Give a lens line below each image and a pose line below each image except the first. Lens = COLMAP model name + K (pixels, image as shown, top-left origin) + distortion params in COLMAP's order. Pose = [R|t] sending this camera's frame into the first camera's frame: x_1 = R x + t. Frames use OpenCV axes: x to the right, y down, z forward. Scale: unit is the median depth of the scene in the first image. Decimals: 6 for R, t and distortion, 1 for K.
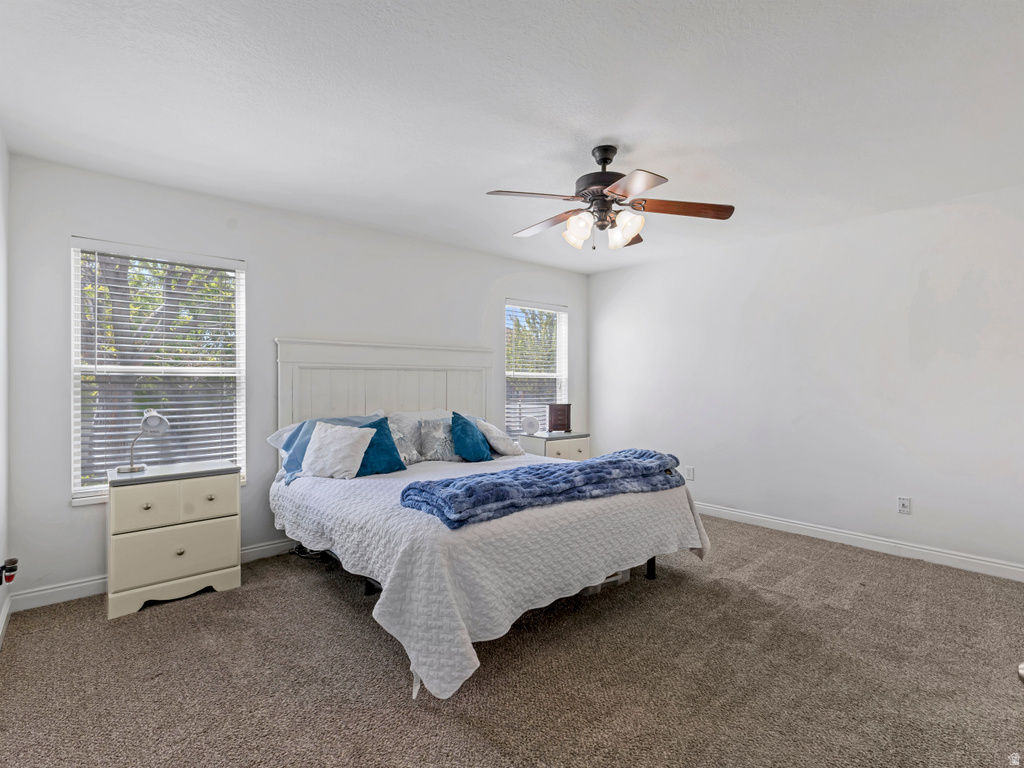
lens RADIAL K [[496.8, 0, 516.0], [0, 496.8, 383.5], [0, 0, 1]] dist [0.006949, -0.000020]
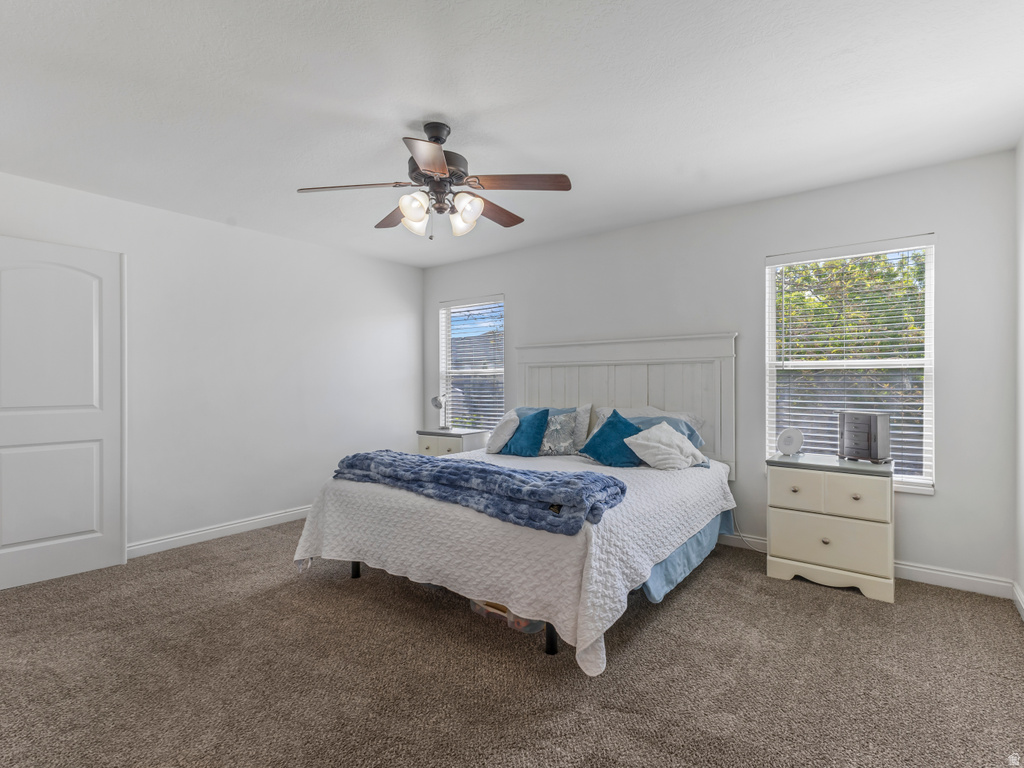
lens RADIAL K [[496.8, 0, 516.0], [0, 496.8, 383.5], [0, 0, 1]] dist [0.006949, -0.000020]
pose [[0.220107, 0.008409, -0.975440, 0.531695], [0.005985, 0.999932, 0.009971, -0.001063], [0.975457, -0.008033, 0.220042, 0.441279]]
